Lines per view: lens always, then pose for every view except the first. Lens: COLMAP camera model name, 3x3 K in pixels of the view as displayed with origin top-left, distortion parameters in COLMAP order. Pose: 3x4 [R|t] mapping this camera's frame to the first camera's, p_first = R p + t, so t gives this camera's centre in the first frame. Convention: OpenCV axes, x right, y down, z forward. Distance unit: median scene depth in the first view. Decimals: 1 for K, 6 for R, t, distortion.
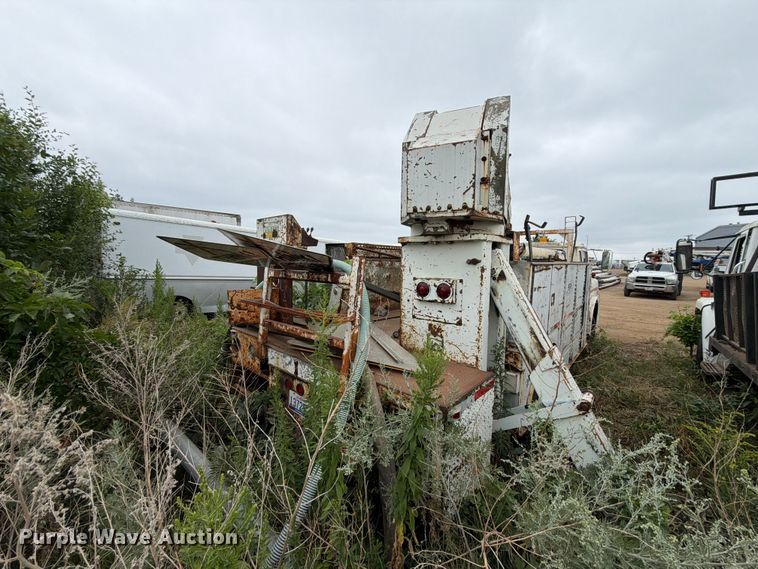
lens RADIAL K [[301.4, 0, 378.4], [0, 301.4, 283.4], [0, 0, 1]] dist [0.001553, 0.000092]
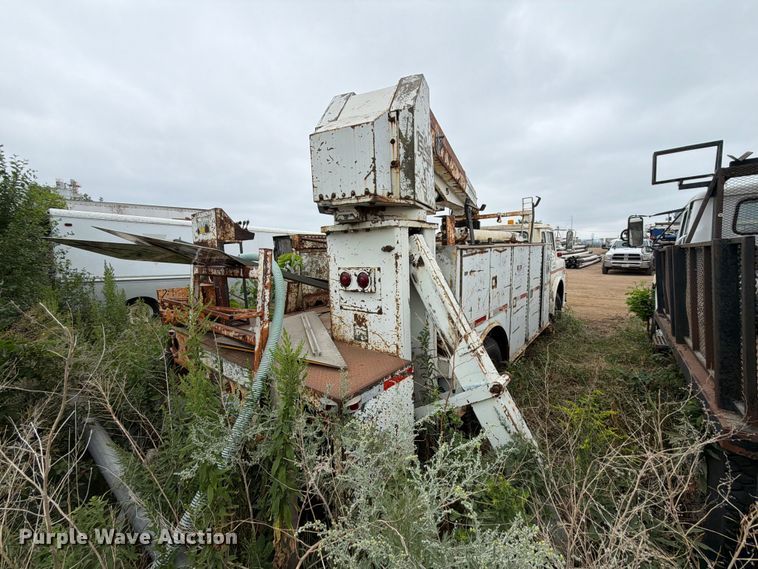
lens RADIAL K [[301.4, 0, 378.4], [0, 301.4, 283.4], [0, 0, 1]] dist [0.001553, 0.000092]
pose [[0.998309, -0.050565, 0.028662, 0.229825], [0.049529, 0.998132, 0.035773, 0.003147], [-0.030417, -0.034293, 0.998949, 0.020176]]
